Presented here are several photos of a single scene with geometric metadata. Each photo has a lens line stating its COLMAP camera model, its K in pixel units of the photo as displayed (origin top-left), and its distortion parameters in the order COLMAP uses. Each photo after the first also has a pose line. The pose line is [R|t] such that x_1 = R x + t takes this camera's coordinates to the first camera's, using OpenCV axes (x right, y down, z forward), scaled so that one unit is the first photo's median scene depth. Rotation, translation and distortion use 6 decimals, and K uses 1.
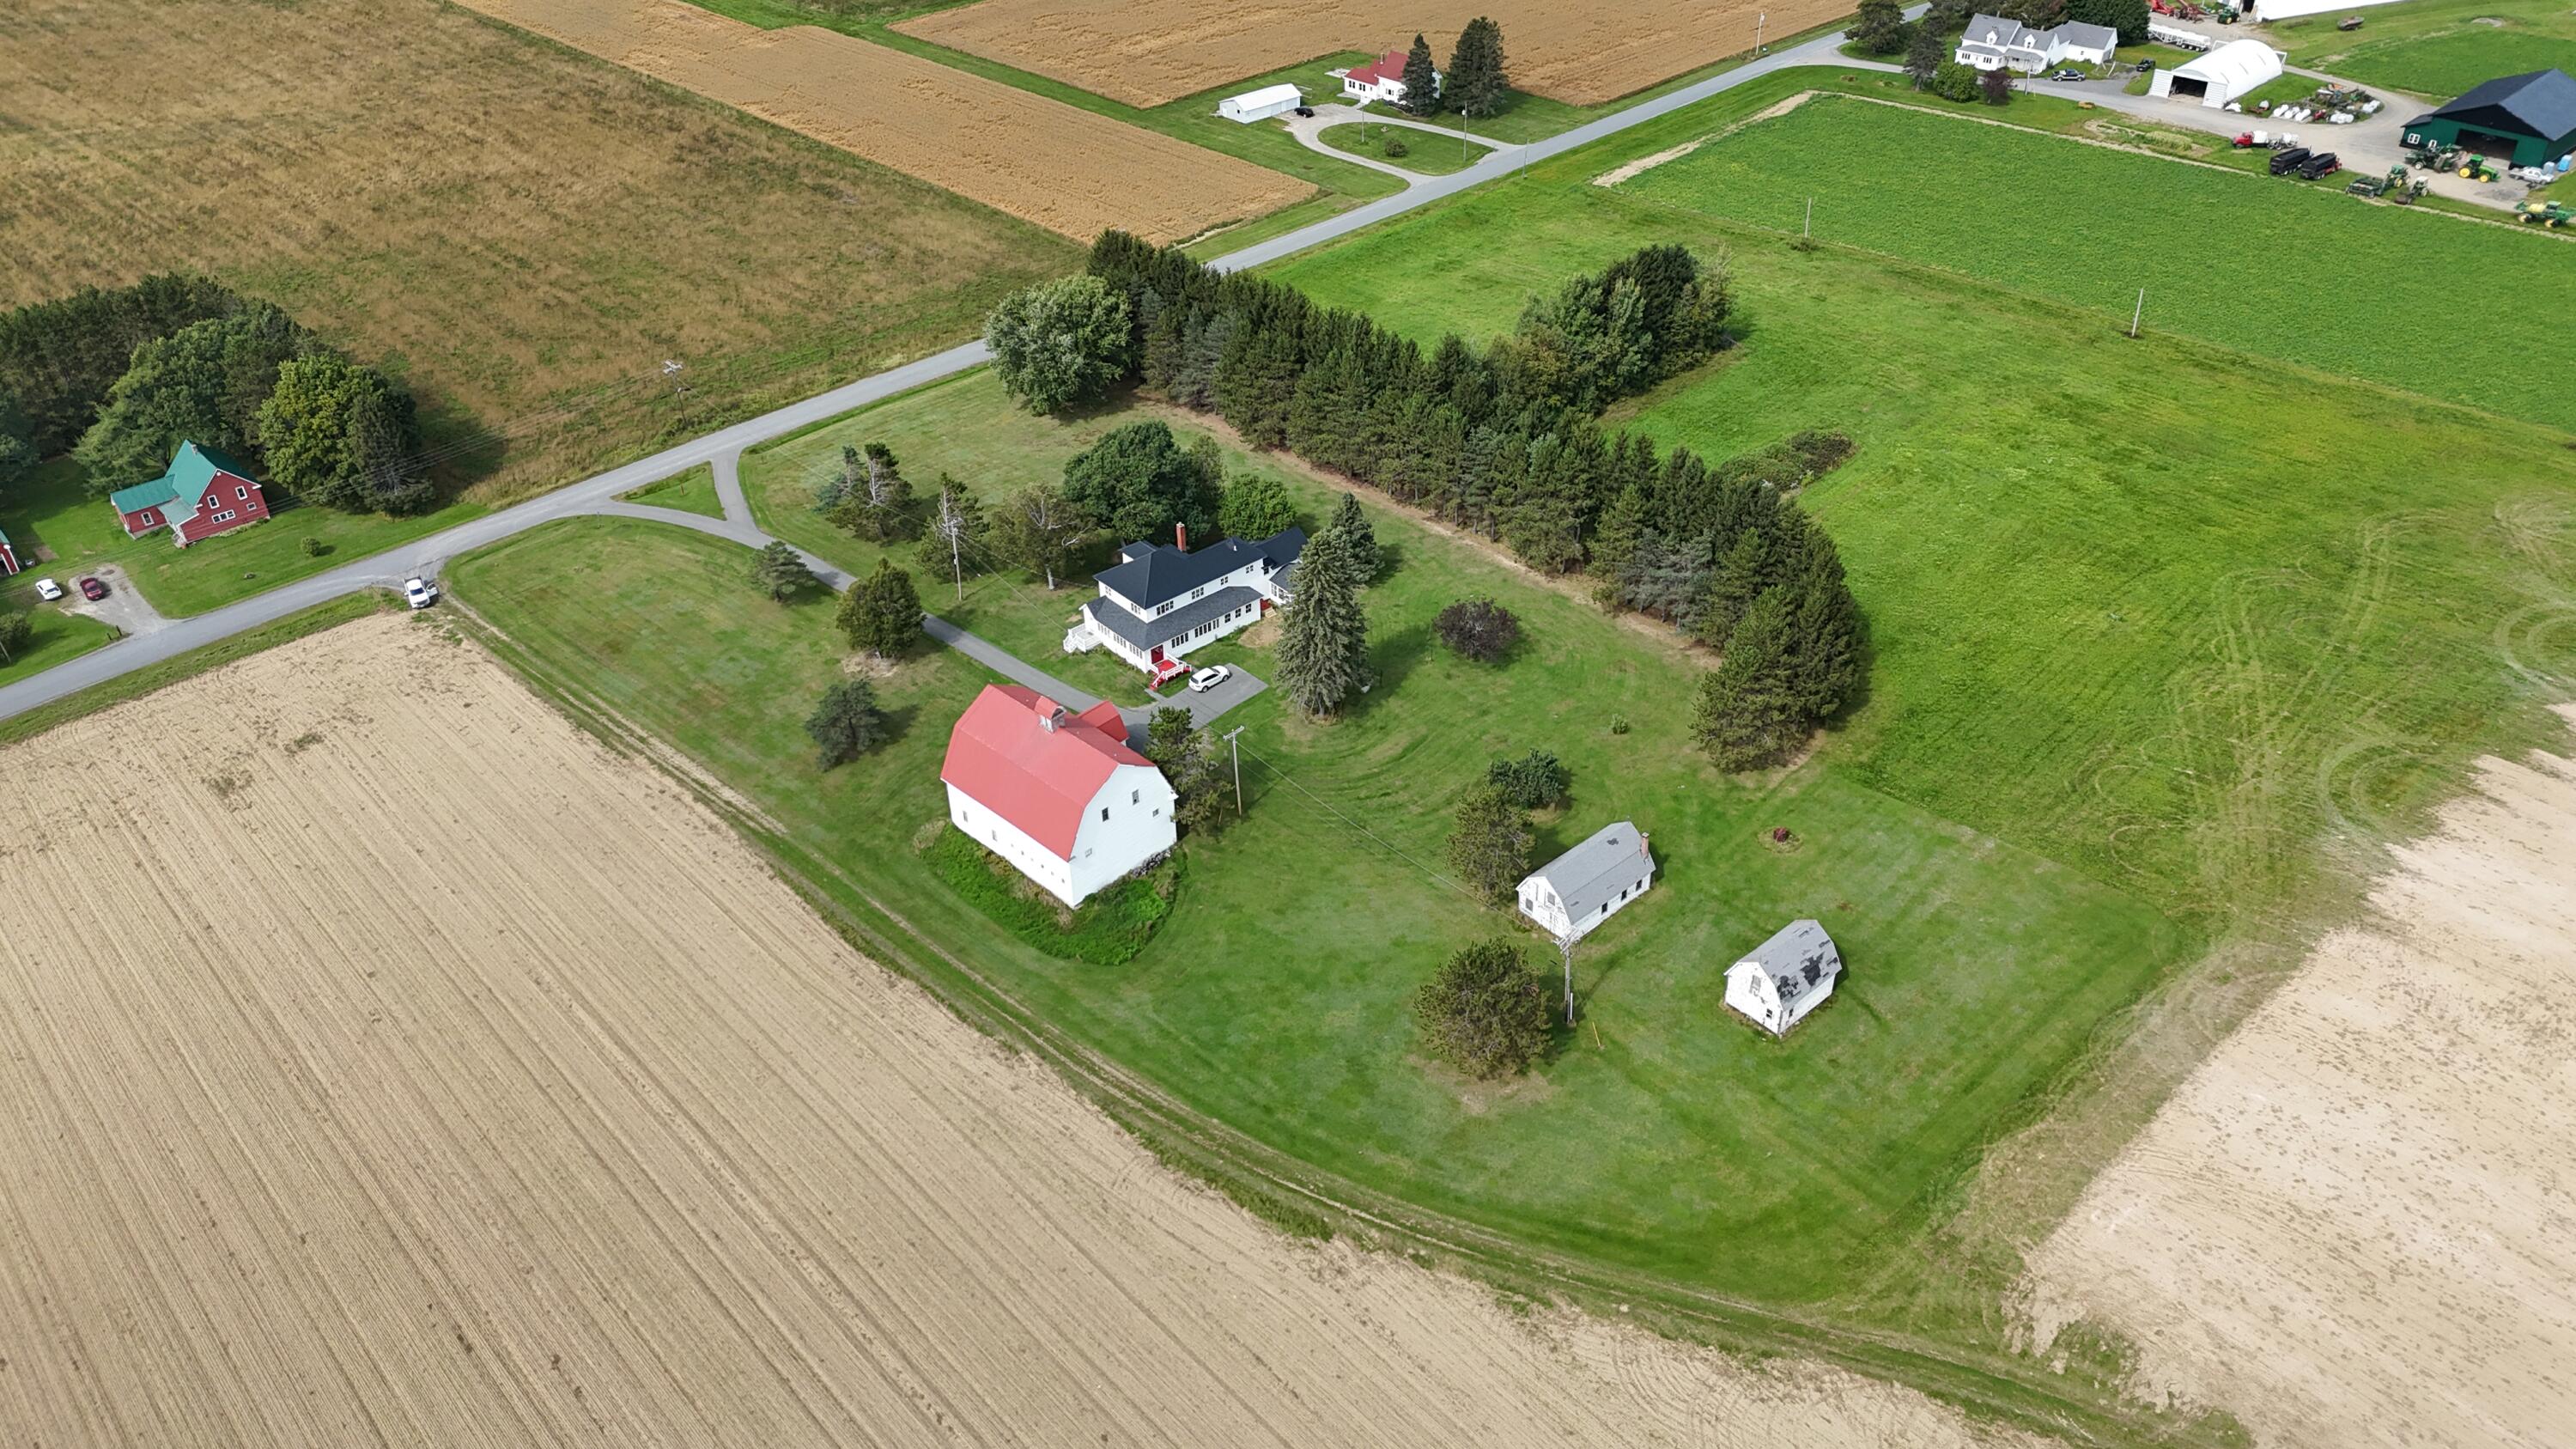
lens RADIAL K [[1891.9, 0, 1283.4], [0, 1891.9, 720.0], [0, 0, 1]] dist [0.069927, -0.066353]
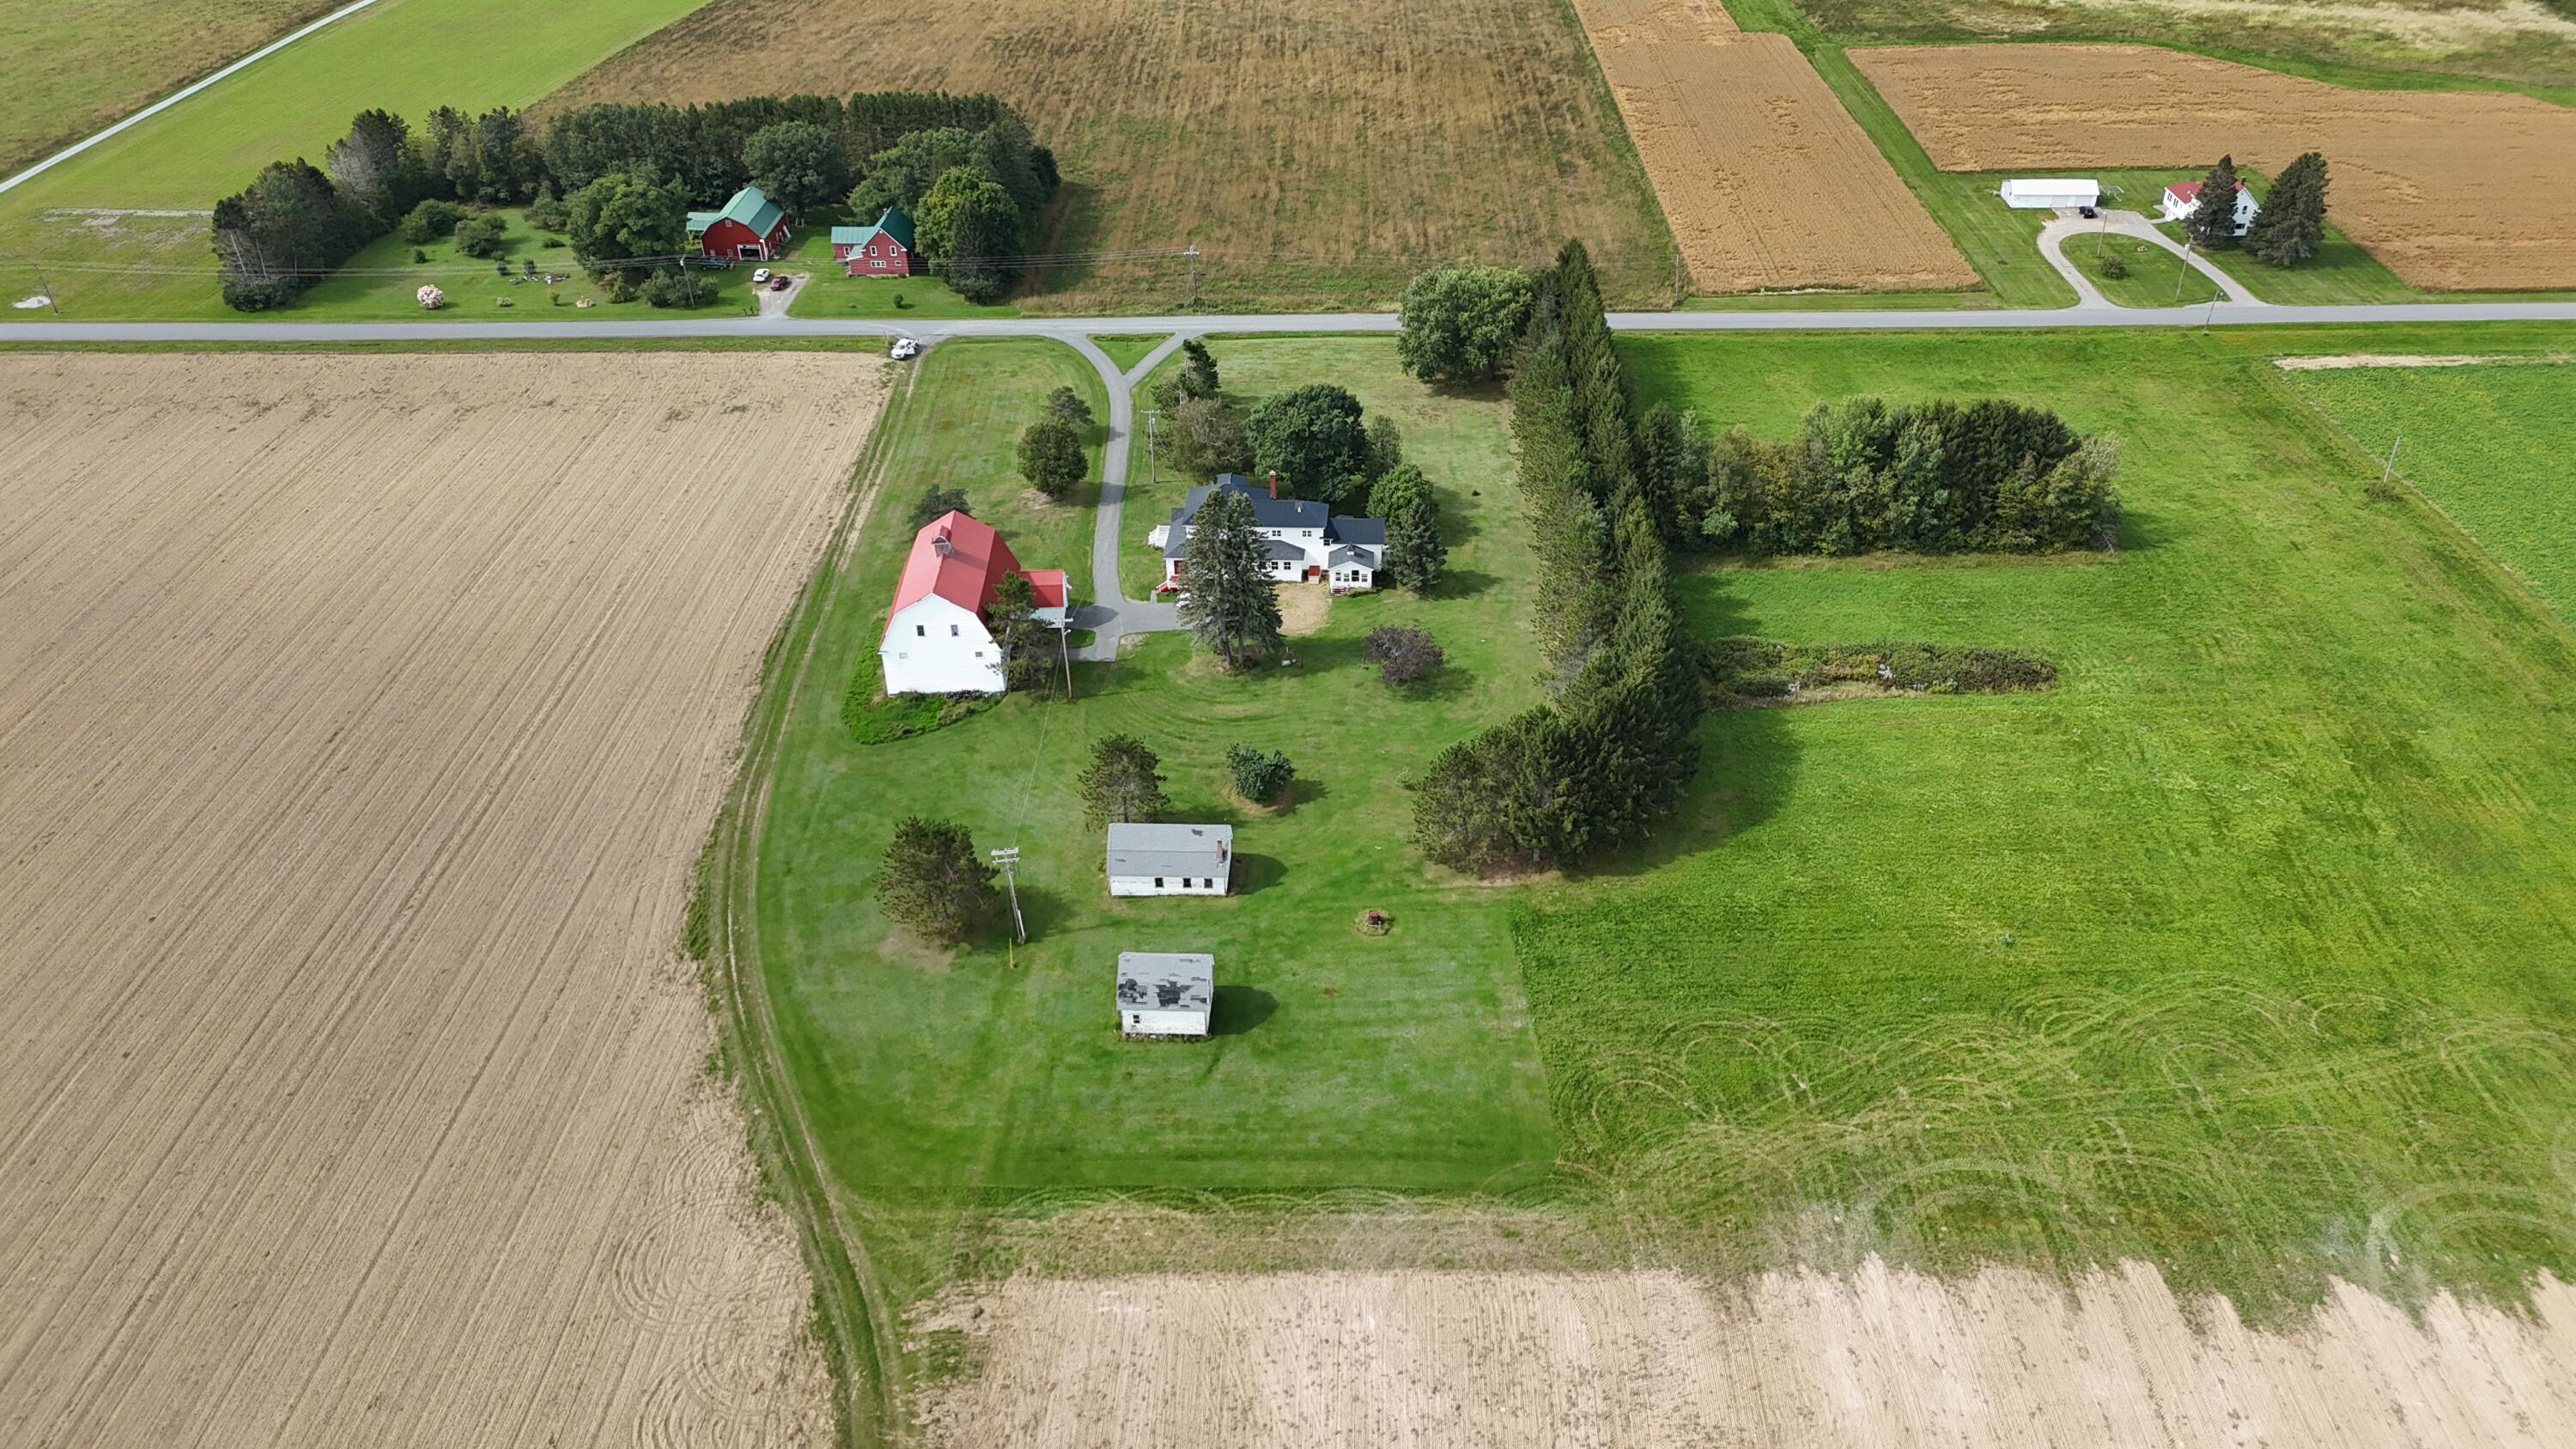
lens RADIAL K [[1891.9, 0, 1284.0], [0, 1891.9, 723.3], [0, 0, 1]] dist [0.069927, -0.066353]
pose [[0.712120, 0.398276, -0.578154, 0.543454], [-0.400005, 0.906946, 0.132081, -0.101490], [0.576959, 0.137207, 0.805166, 0.125804]]
